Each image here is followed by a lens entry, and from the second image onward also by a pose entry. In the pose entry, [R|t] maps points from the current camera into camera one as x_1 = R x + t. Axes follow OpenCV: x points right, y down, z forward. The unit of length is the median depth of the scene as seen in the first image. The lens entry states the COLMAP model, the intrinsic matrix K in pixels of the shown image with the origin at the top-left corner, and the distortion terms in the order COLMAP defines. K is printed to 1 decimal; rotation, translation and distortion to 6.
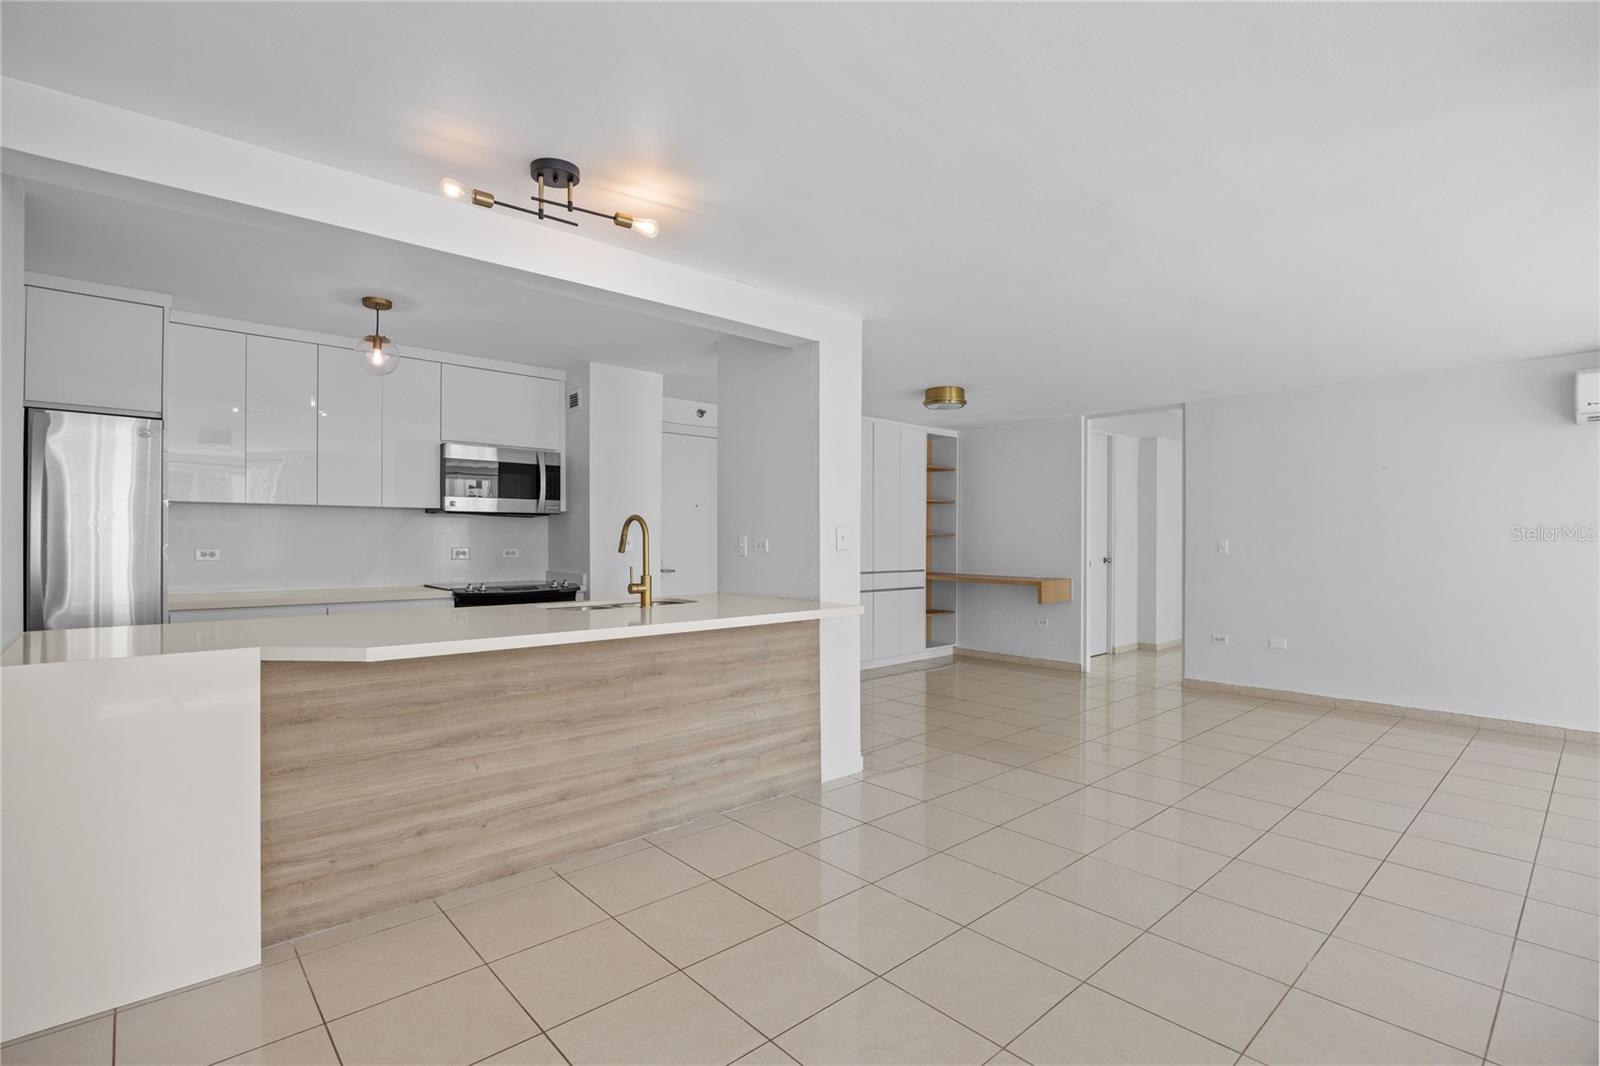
lens RADIAL K [[754.6, 0, 805.9], [0, 754.6, 538.7], [0, 0, 1]] dist [-0.004500, -0.000314]
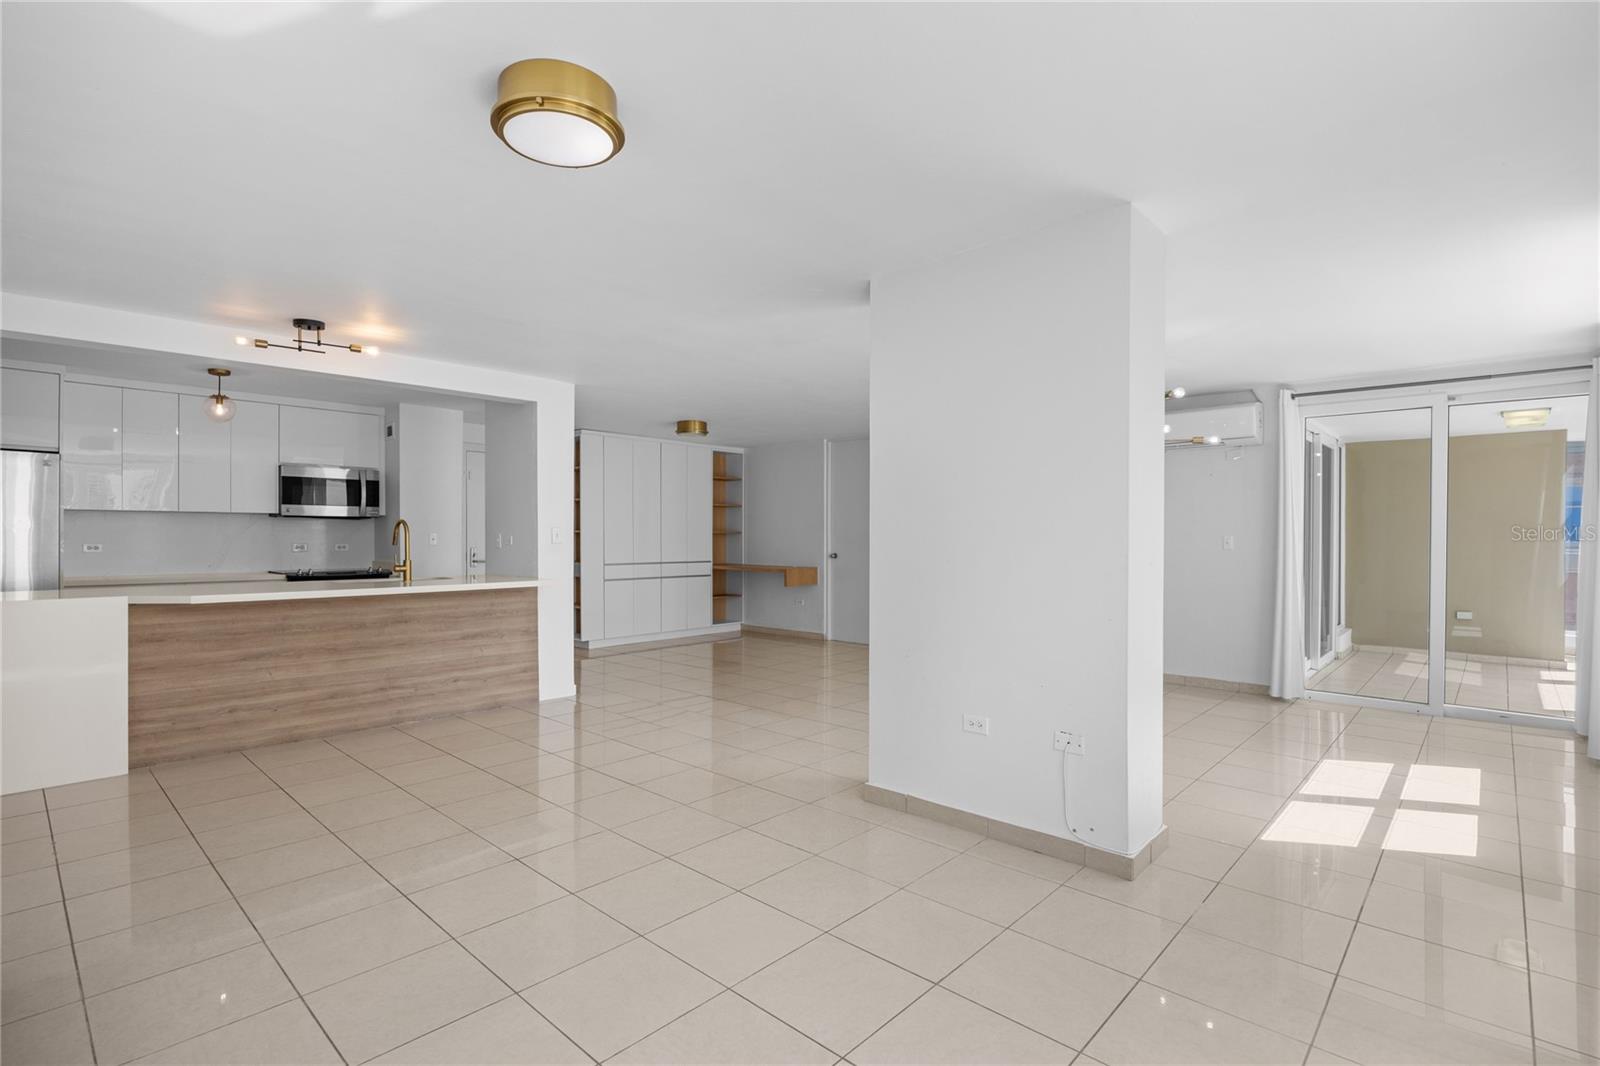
lens RADIAL K [[763.9, 0, 799.5], [0, 763.9, 537.8], [0, 0, 1]] dist [-0.002208, -0.000112]
pose [[0.996769, -0.001846, 0.080304, 0.416875], [0.001760, 0.999998, 0.001133, 0.003866], [-0.080306, -0.000988, 0.996770, -0.540092]]
